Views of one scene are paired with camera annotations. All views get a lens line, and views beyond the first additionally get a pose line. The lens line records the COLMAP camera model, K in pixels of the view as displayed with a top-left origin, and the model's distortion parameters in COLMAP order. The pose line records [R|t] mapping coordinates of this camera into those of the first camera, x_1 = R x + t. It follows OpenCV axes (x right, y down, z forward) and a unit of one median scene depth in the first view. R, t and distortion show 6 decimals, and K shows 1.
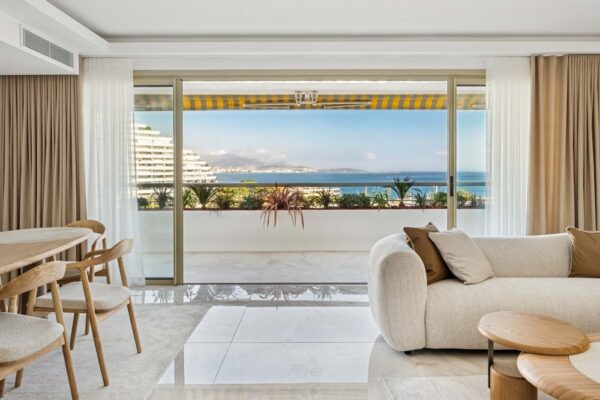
lens RADIAL K [[442.7, 0, 304.1], [0, 442.7, 177.9], [0, 0, 1]] dist [0.004518, 0.002120]
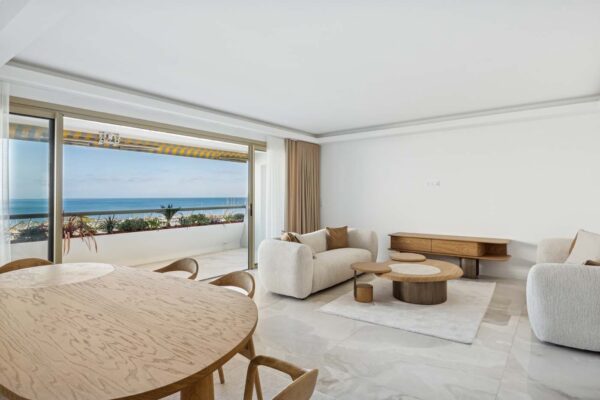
lens RADIAL K [[342.3, 0, 299.6], [0, 342.3, 197.3], [0, 0, 1]] dist [-0.000403, 0.000033]
pose [[0.598036, -0.004781, 0.801455, -0.419248], [0.019205, 0.999781, -0.008367, -0.009253], [-0.801239, 0.020396, 0.597997, 0.064633]]
